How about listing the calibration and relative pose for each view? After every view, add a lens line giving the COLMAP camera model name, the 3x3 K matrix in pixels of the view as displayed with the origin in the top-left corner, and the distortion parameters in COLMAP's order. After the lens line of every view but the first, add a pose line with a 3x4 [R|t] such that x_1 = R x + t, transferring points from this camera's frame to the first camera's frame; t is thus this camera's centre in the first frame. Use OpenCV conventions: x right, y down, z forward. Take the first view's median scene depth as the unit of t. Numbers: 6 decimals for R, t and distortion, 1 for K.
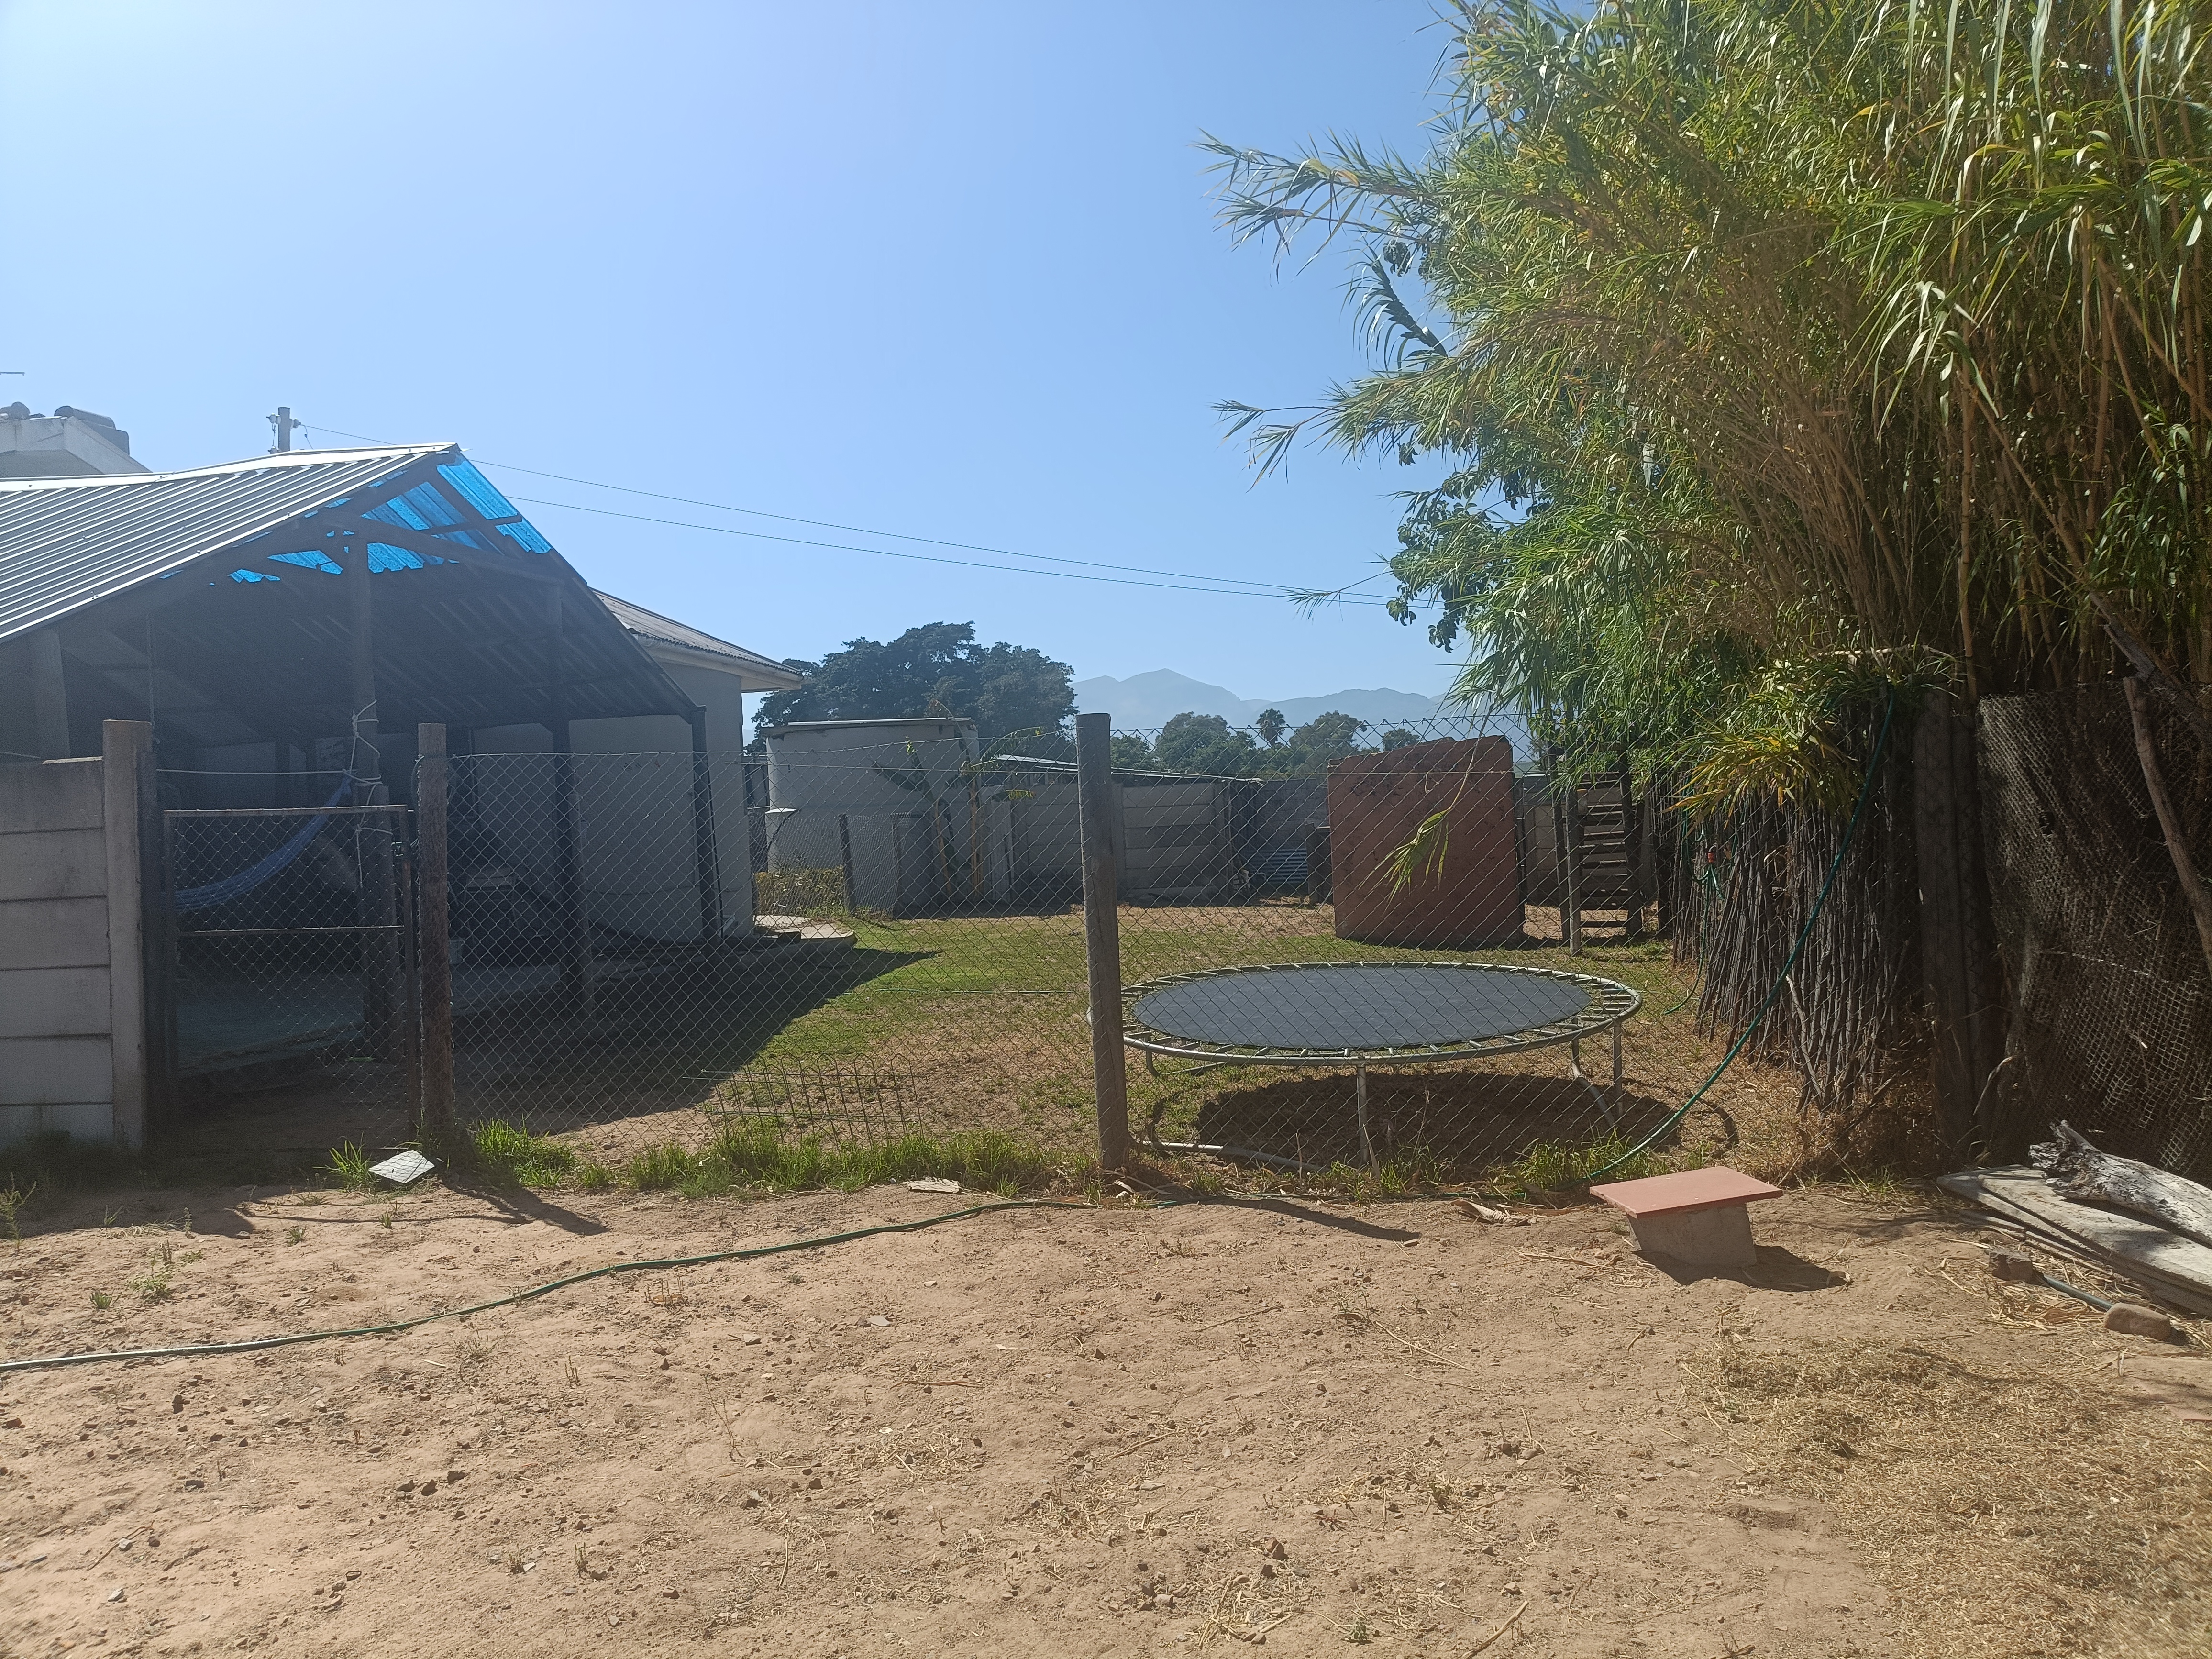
lens RADIAL K [[1705.7, 0, 1132.5], [0, 1705.7, 833.0], [0, 0, 1]] dist [-0.041144, -0.007282]
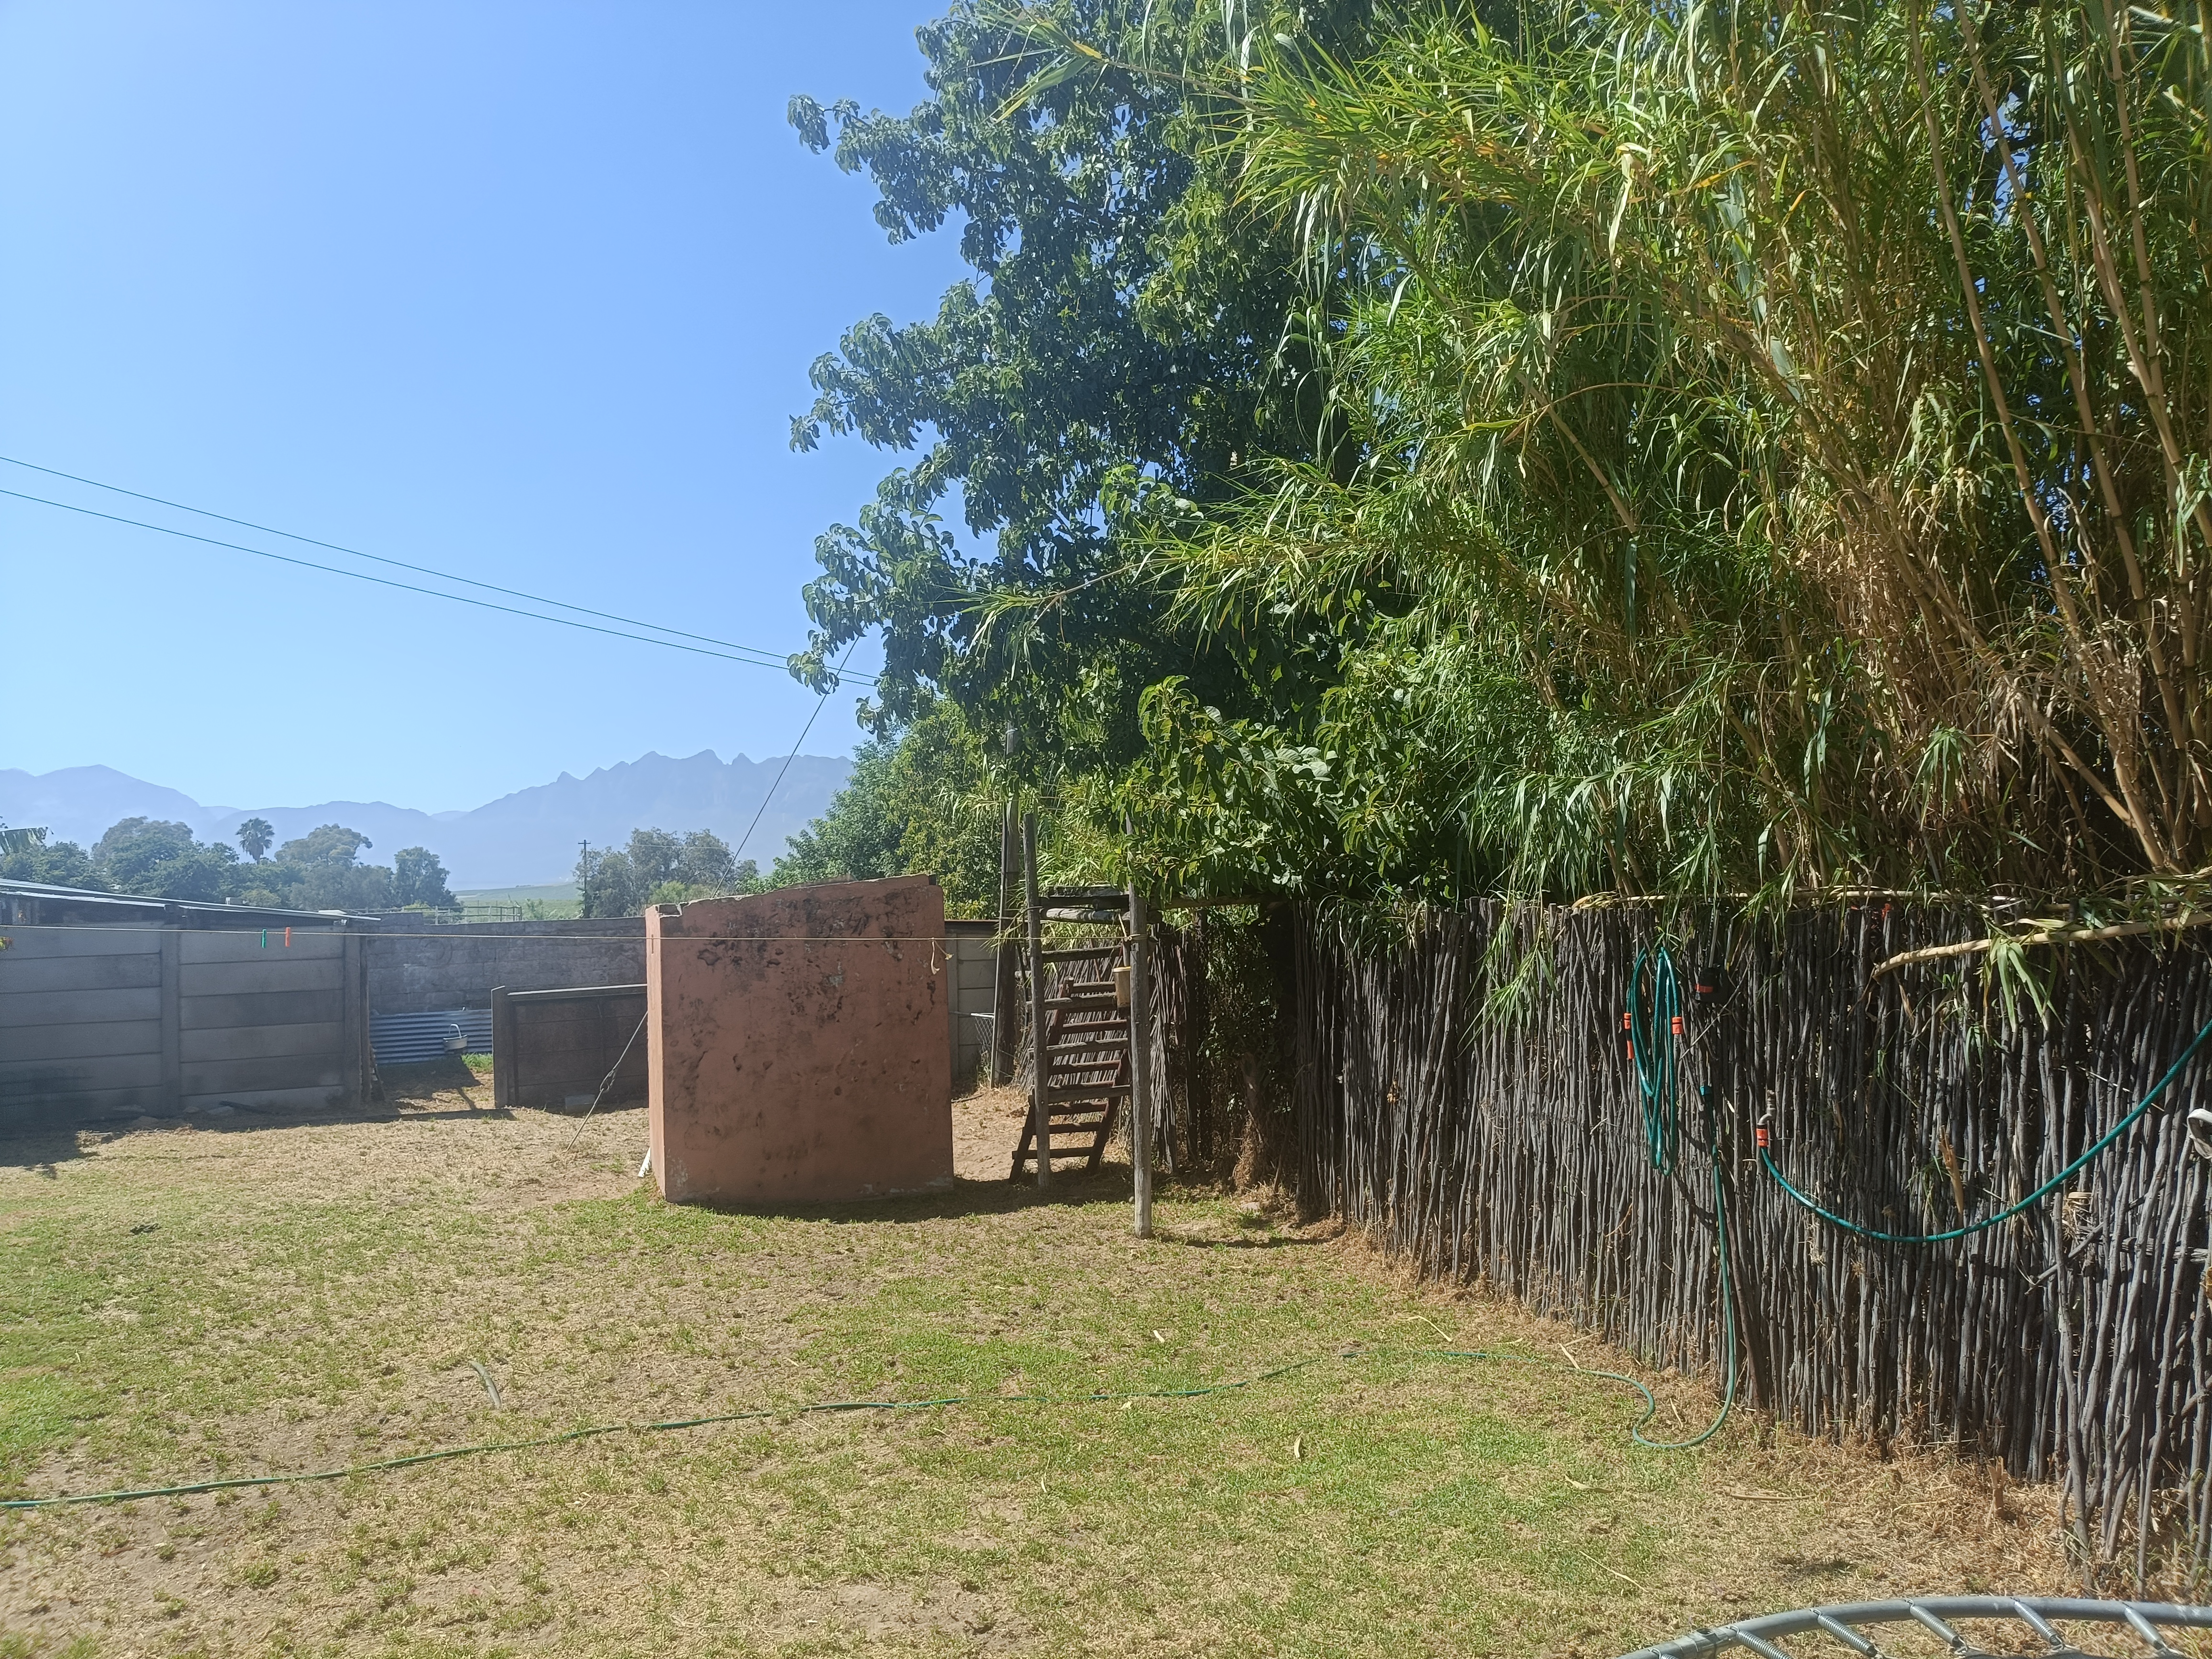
lens RADIAL K [[1595.5, 0, 1106.0], [0, 1595.5, 829.5], [0, 0, 1]] dist [0.005513, 0.000973]
pose [[0.826234, 0.050265, 0.561080, -0.176462], [-0.006460, 0.996791, -0.079786, -0.060774], [-0.563290, 0.062297, 0.823908, 1.036227]]
